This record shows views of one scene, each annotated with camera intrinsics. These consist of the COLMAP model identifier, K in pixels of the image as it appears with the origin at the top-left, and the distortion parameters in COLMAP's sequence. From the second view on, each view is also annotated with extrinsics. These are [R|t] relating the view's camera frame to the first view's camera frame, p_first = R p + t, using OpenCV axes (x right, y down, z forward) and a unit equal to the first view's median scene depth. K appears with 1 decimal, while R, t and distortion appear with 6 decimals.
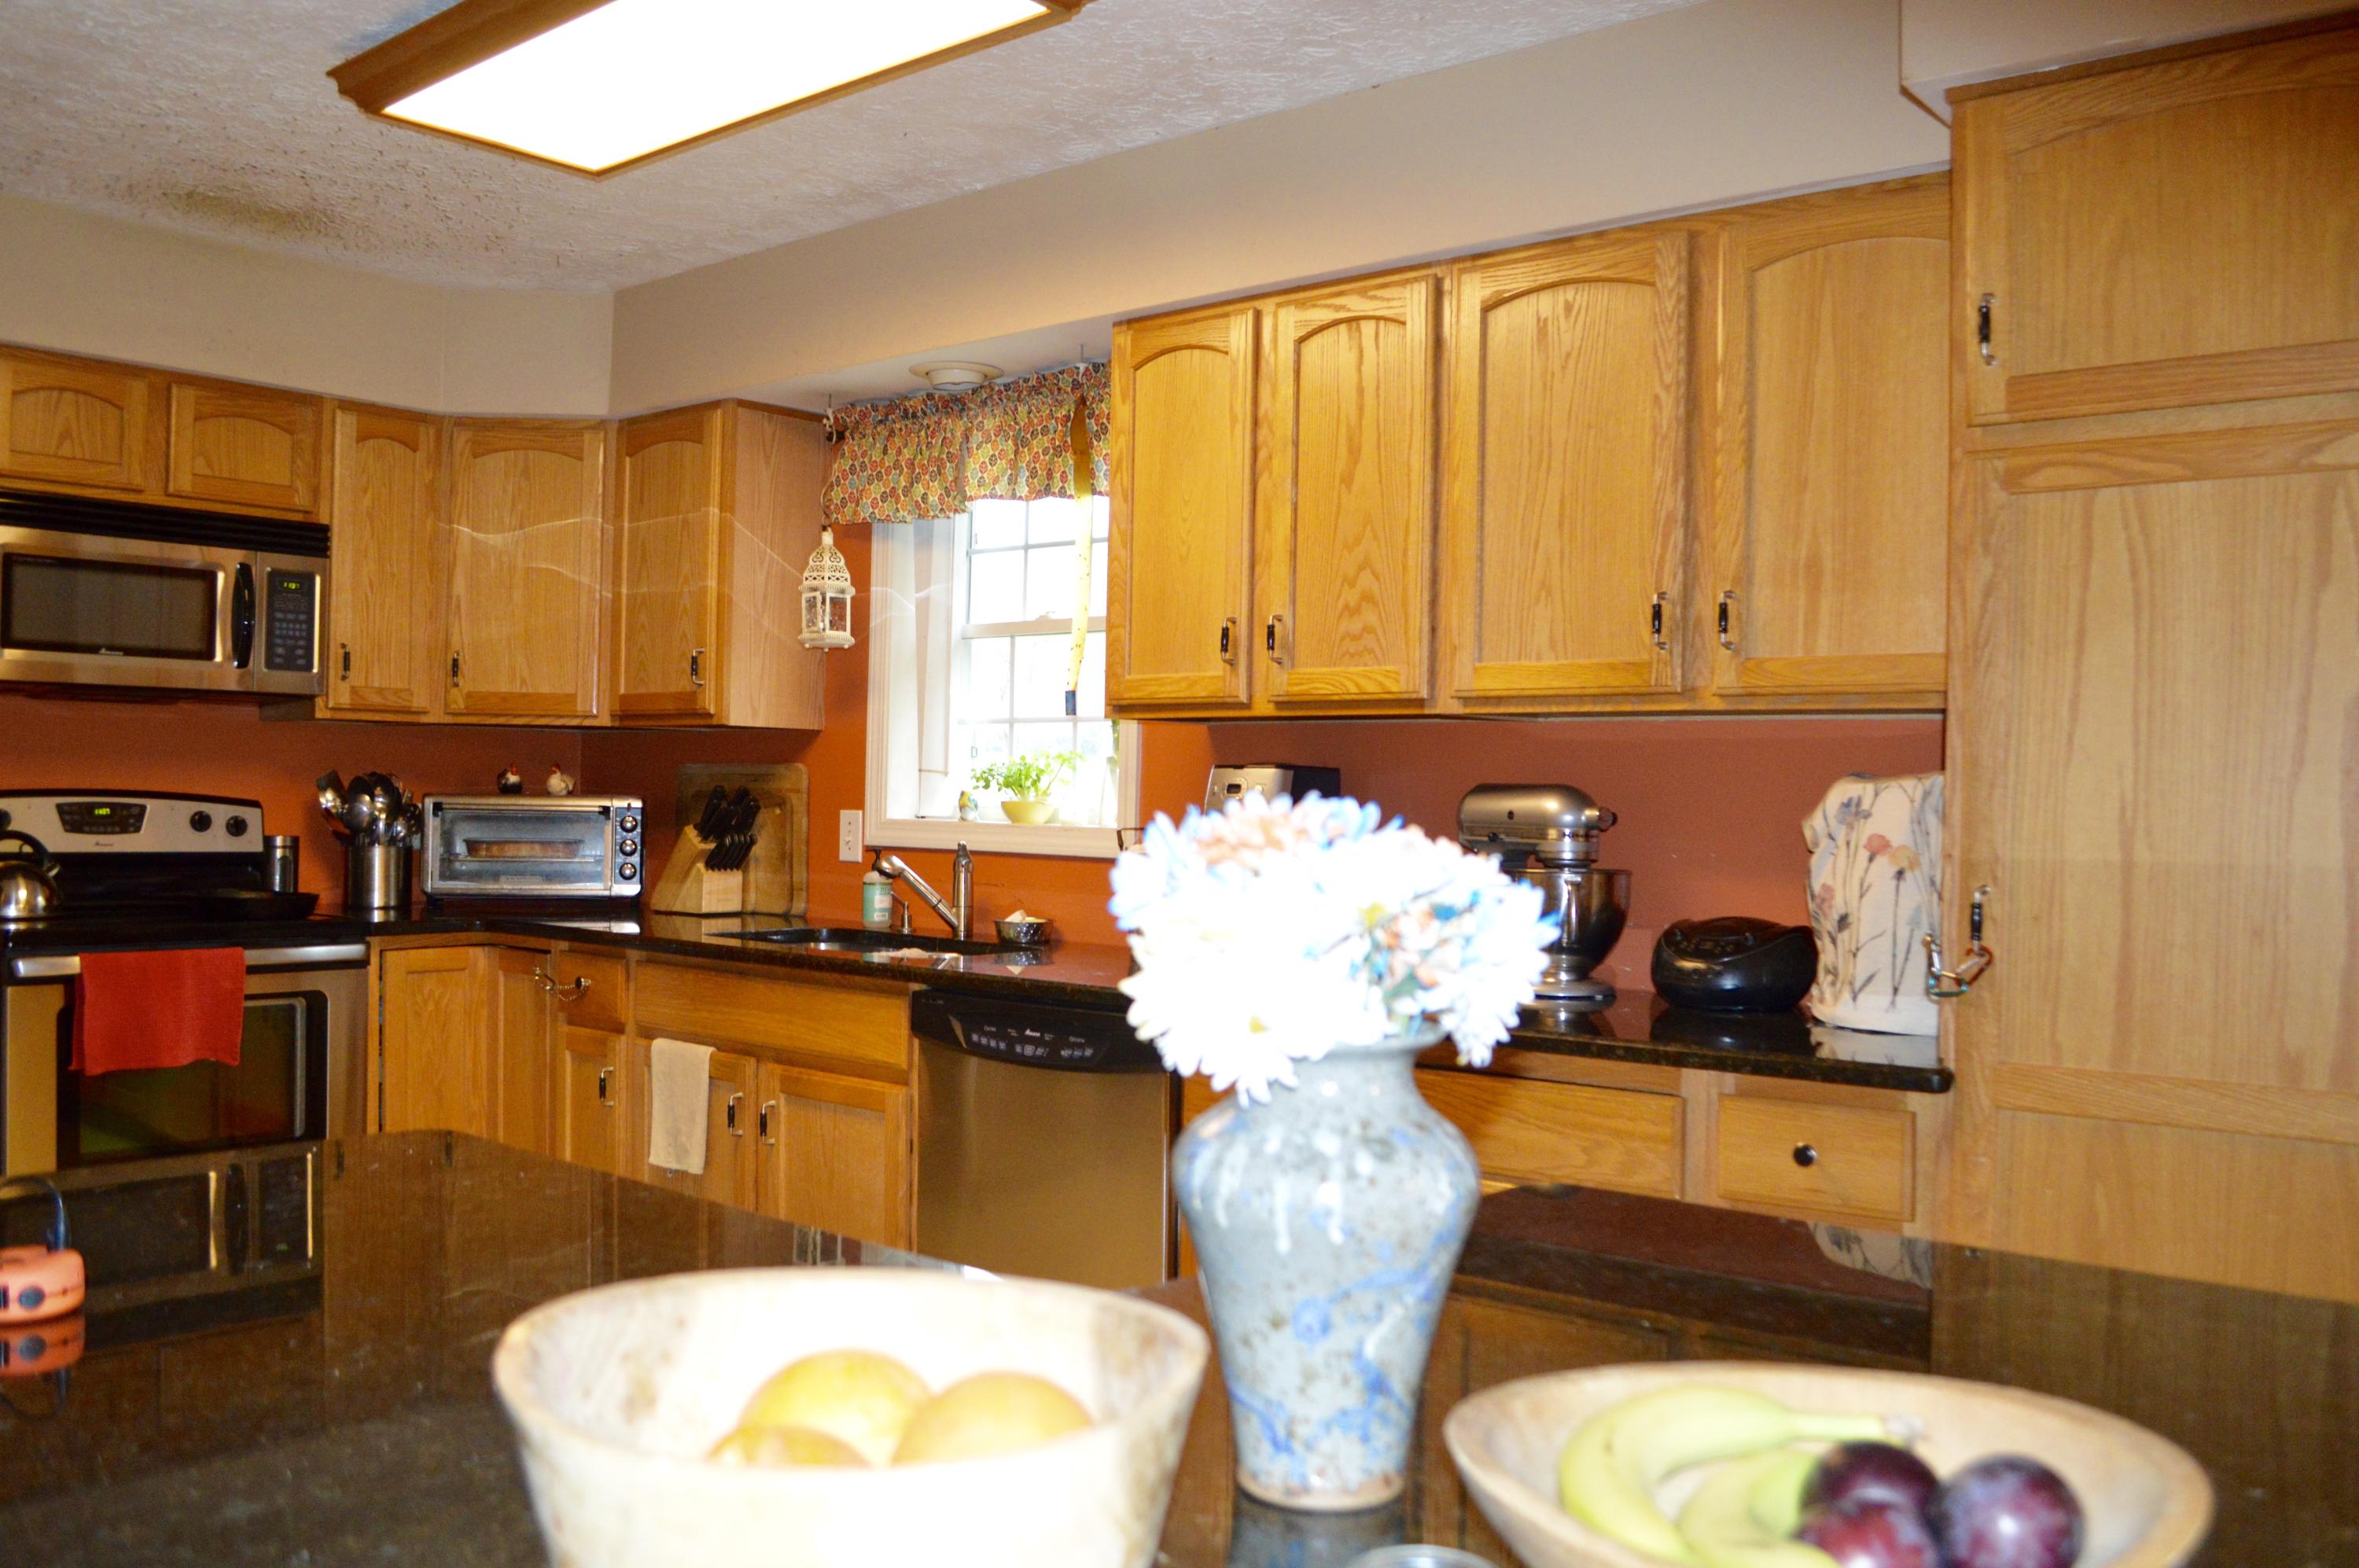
lens RADIAL K [[1890.7, 0, 1177.1], [0, 1890.7, 793.3], [0, 0, 1]] dist [-0.078417, 0.013456]
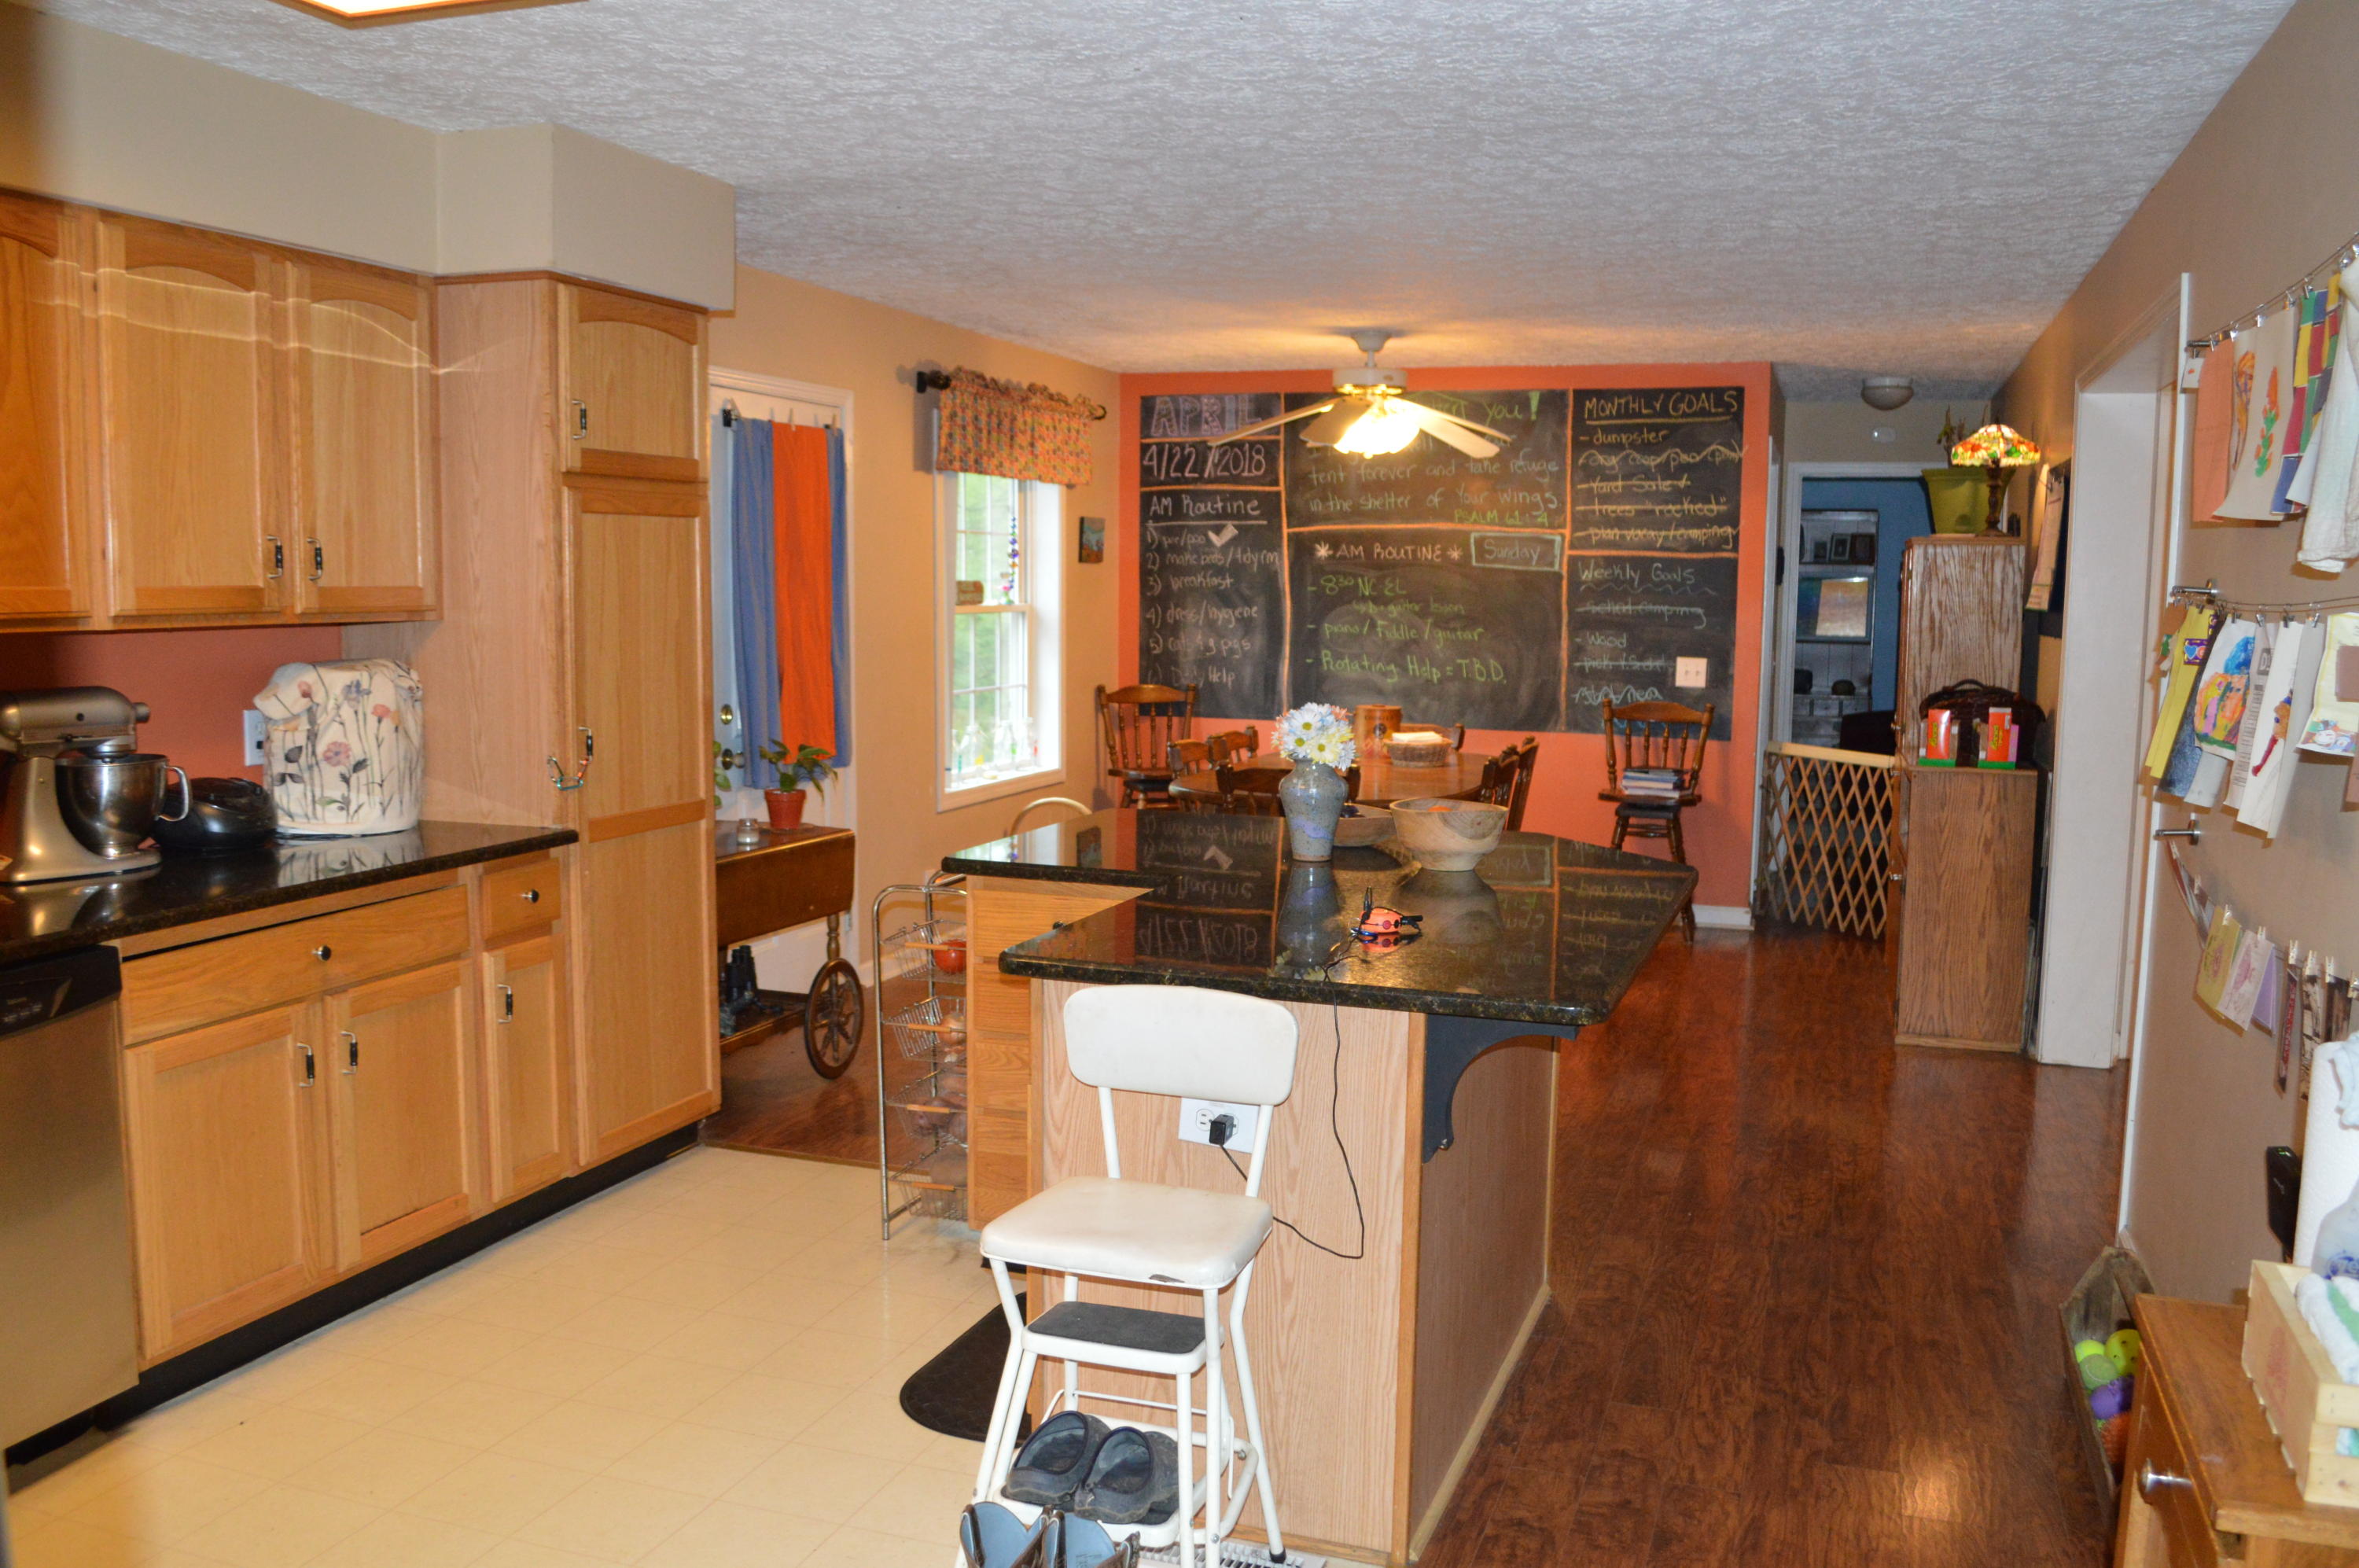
lens RADIAL K [[1890.7, 0, 1183.2], [0, 1890.7, 792.8], [0, 0, 1]] dist [-0.078417, 0.013456]
pose [[-0.398074, -0.126122, 0.908642, -1.202712], [-0.018100, 0.991391, 0.129678, -0.109007], [-0.917175, 0.035175, -0.396930, 0.952871]]
